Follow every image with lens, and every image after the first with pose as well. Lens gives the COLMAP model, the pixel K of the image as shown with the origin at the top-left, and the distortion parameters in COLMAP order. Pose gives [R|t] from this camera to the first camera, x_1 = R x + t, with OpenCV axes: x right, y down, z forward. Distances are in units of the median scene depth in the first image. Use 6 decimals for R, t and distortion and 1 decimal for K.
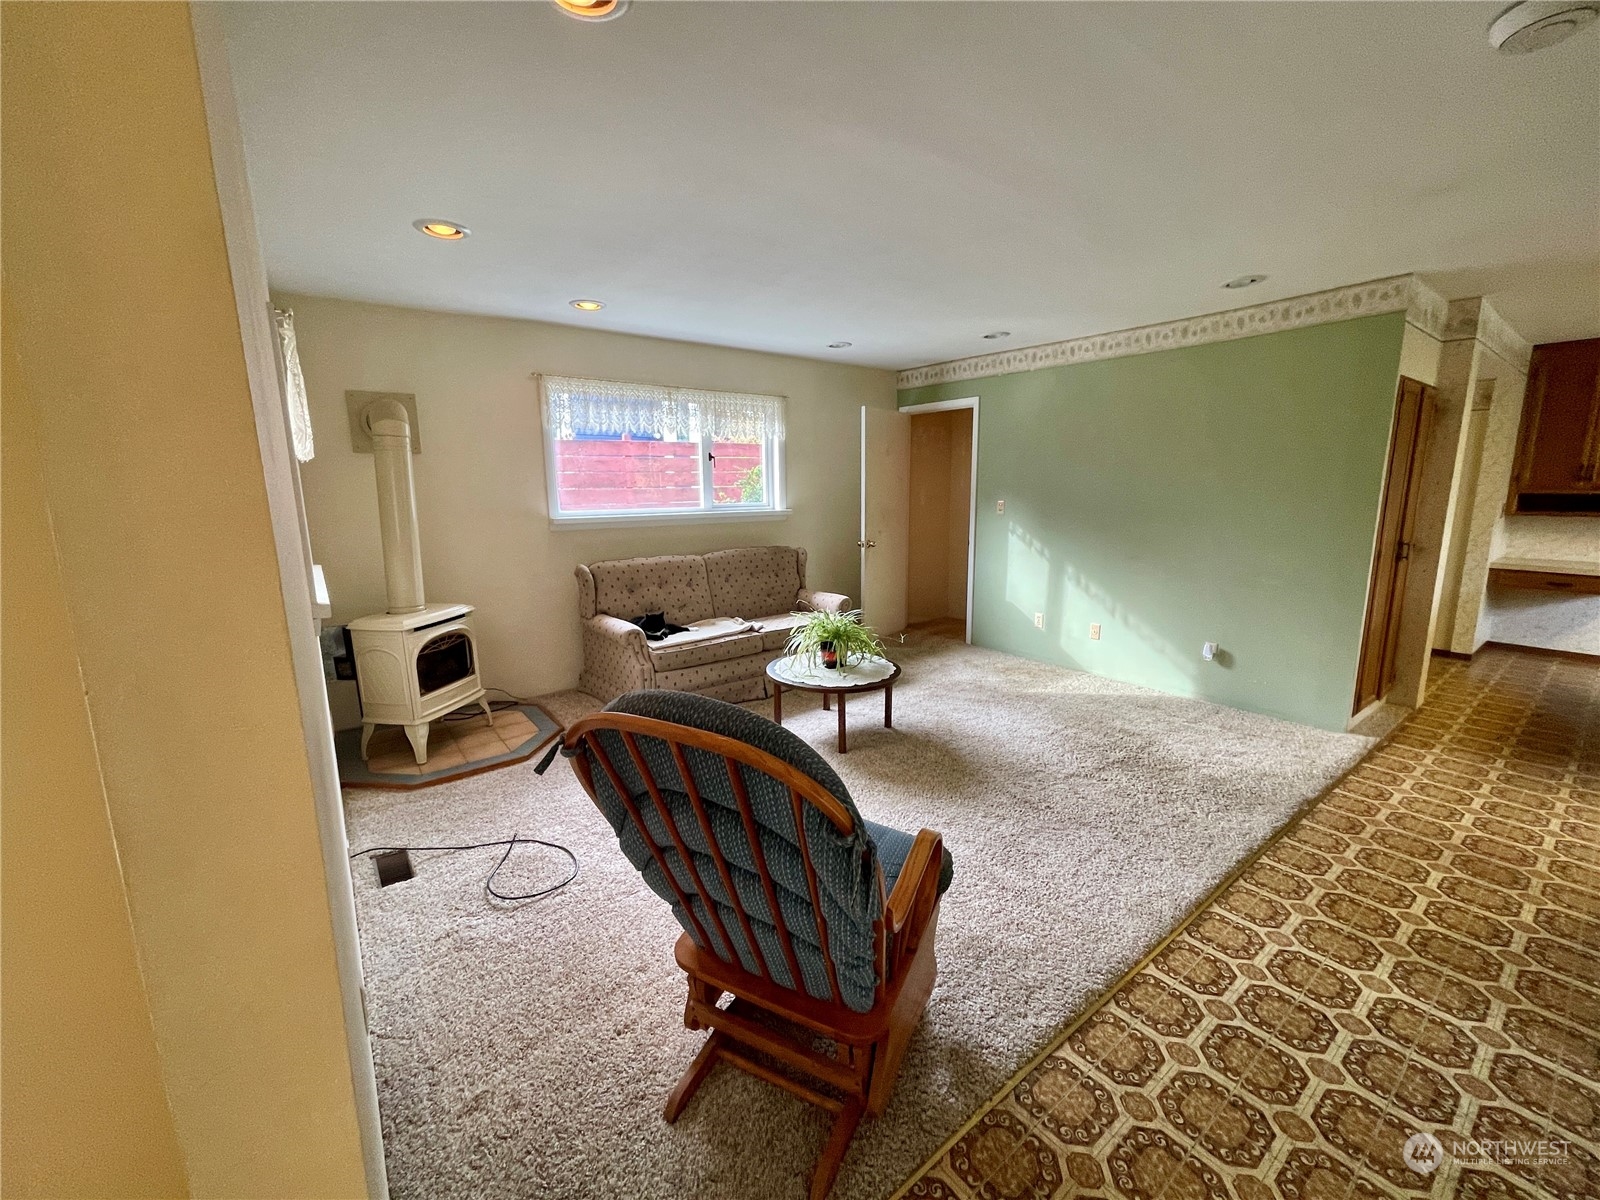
lens RADIAL K [[643.5, 0, 797.5], [0, 643.5, 598.1], [0, 0, 1]] dist [-0.001050, -0.002120]
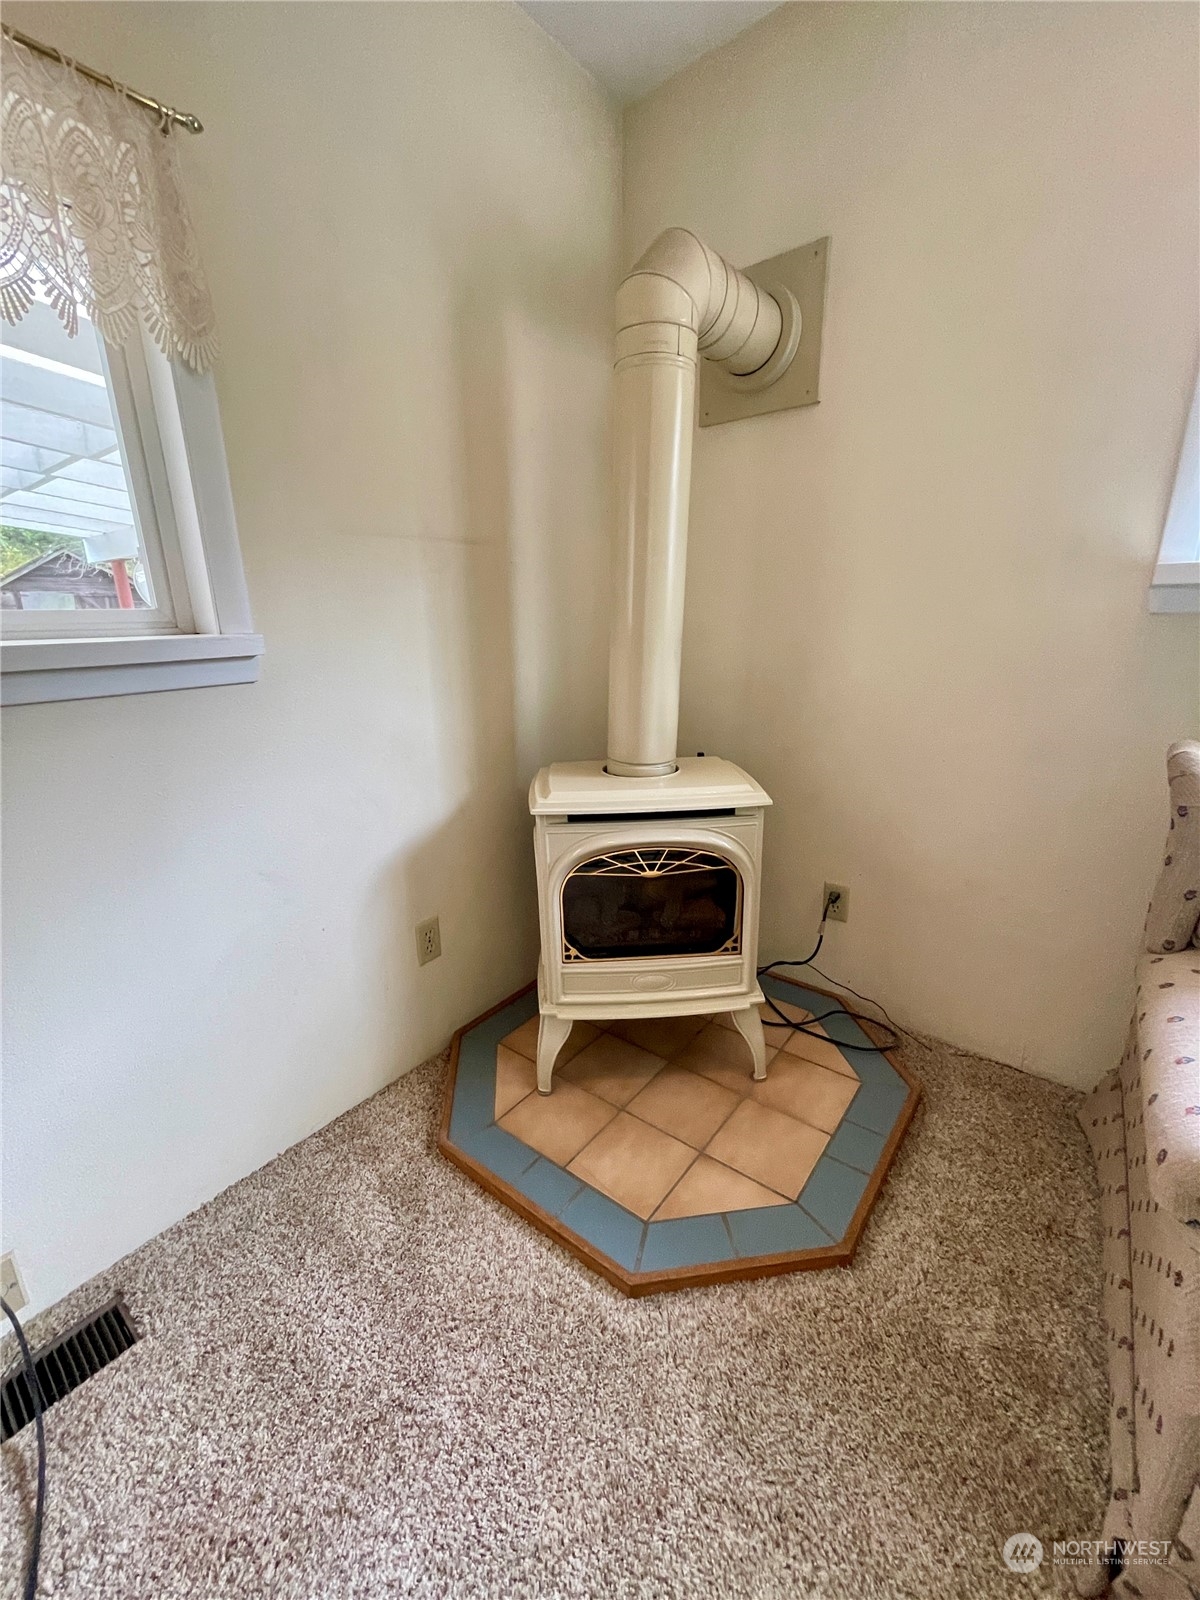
lens RADIAL K [[643.5, 0, 595.5], [0, 643.5, 802.6], [0, 0, 1]] dist [-0.001050, -0.002120]
pose [[0.258342, 0.278935, -0.924908, -0.178341], [-0.156062, 0.956883, 0.244988, -0.061824], [0.953364, 0.081053, 0.290735, 0.805795]]
